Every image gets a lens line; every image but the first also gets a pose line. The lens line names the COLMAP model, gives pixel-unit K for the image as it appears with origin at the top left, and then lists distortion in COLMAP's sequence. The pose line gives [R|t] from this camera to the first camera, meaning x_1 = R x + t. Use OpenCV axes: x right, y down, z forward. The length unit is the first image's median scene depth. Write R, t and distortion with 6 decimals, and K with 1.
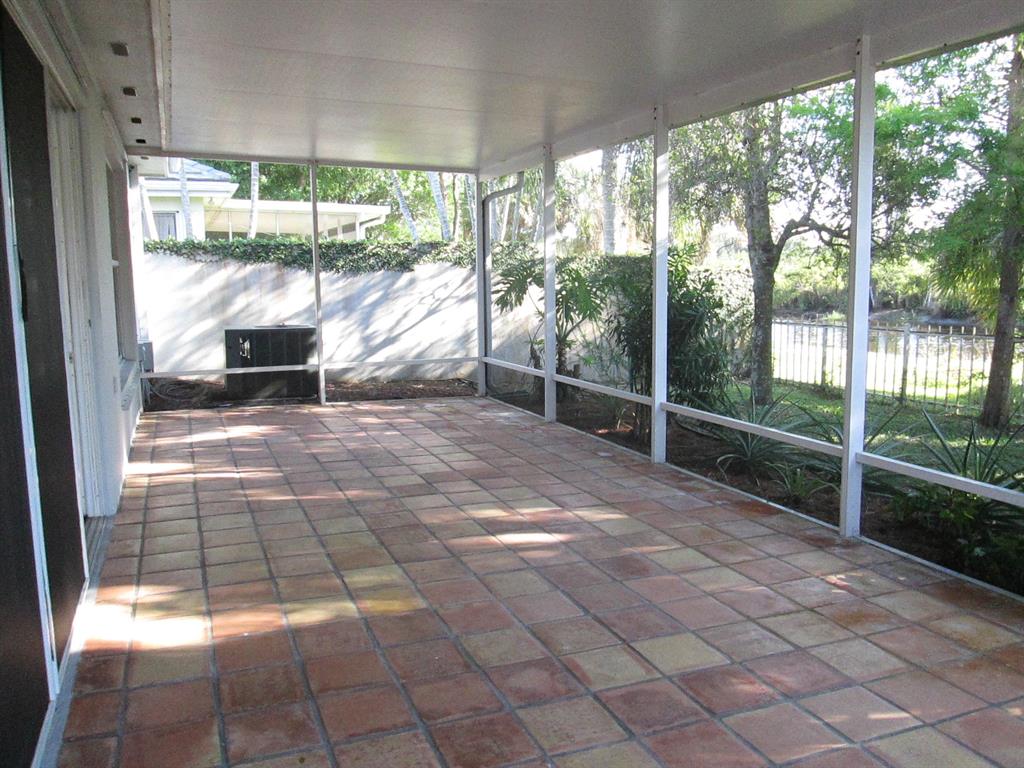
lens RADIAL K [[838.7, 0, 506.8], [0, 838.7, 386.0], [0, 0, 1]] dist [-0.077935, 0.069561]
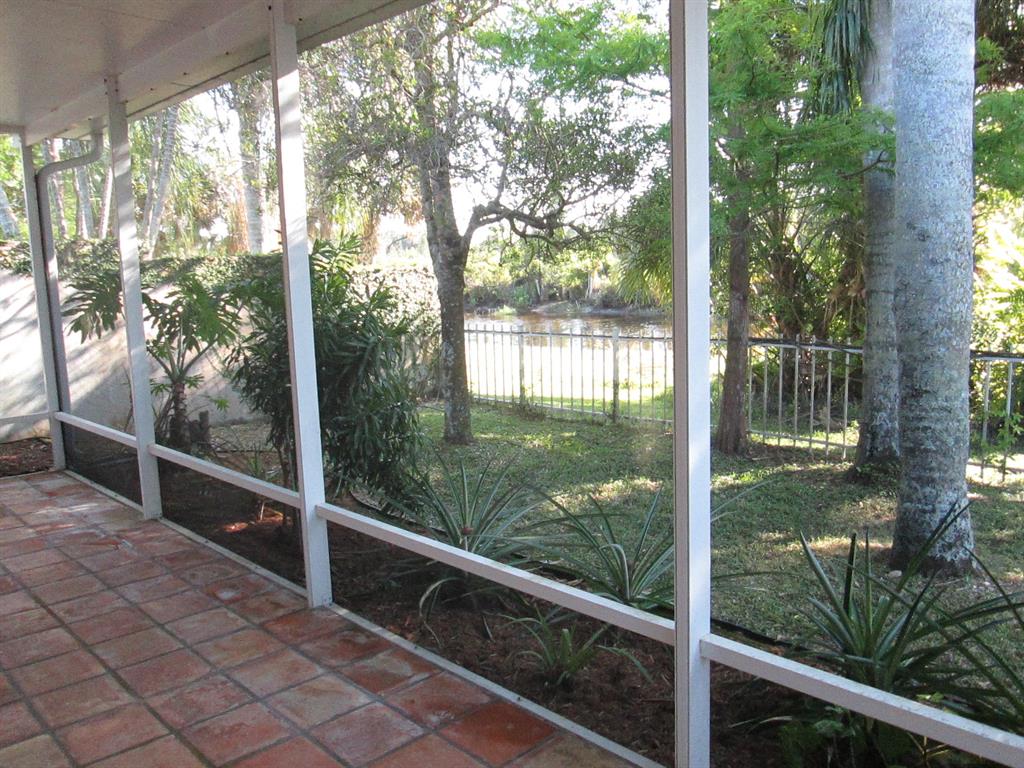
lens RADIAL K [[838.7, 0, 506.8], [0, 838.7, 386.0], [0, 0, 1]] dist [-0.077935, 0.069561]
pose [[0.926270, -0.070659, 0.370178, 0.062096], [0.069806, 0.997437, 0.015720, -0.039930], [-0.370340, 0.011280, 0.928828, 0.259392]]
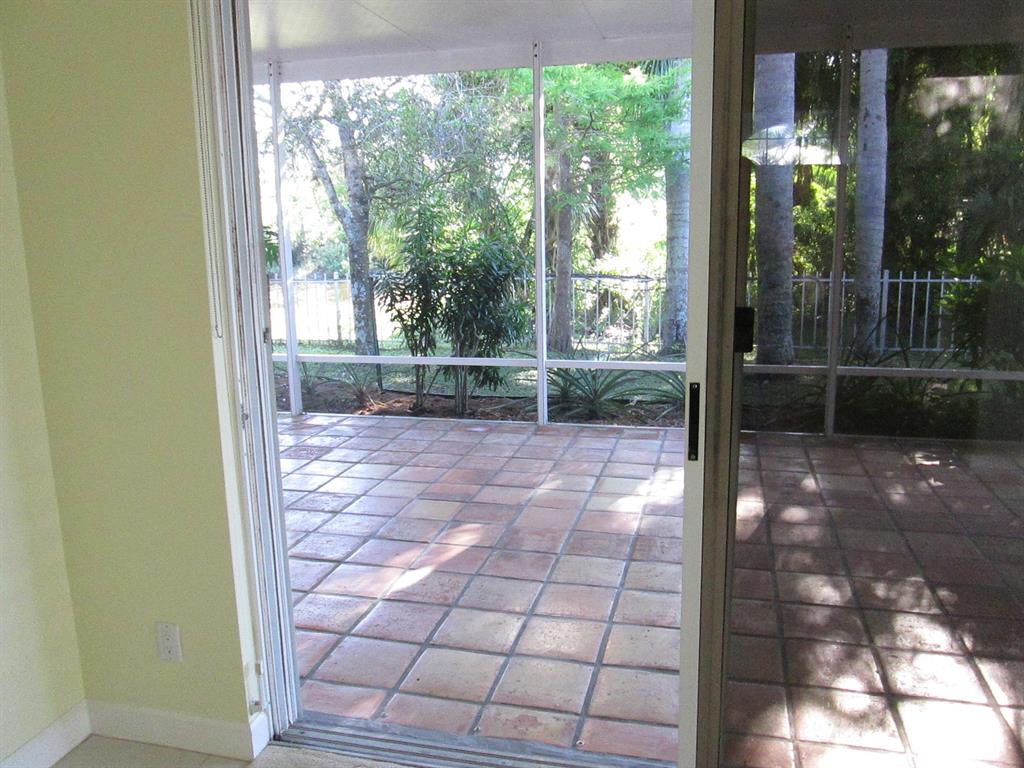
lens RADIAL K [[838.7, 0, 506.8], [0, 838.7, 386.0], [0, 0, 1]] dist [-0.077935, 0.069561]
pose [[0.584689, -0.158423, 0.795639, -0.382242], [0.119814, 0.986855, 0.108450, -0.038335], [-0.802361, 0.031919, 0.595985, 0.296522]]
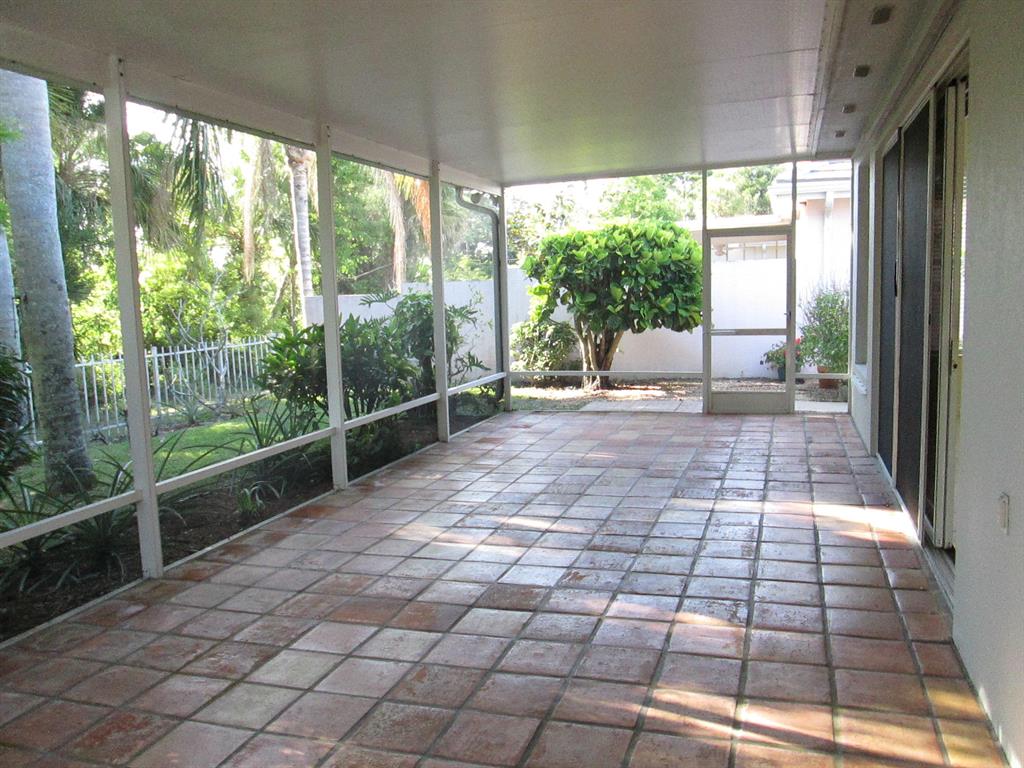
lens RADIAL K [[838.7, 0, 506.8], [0, 838.7, 386.0], [0, 0, 1]] dist [-0.077935, 0.069561]
pose [[-0.765634, -0.037177, 0.642201, -0.304669], [0.126690, 0.970061, 0.207197, -0.106145], [-0.630677, 0.239998, -0.738002, 0.822047]]
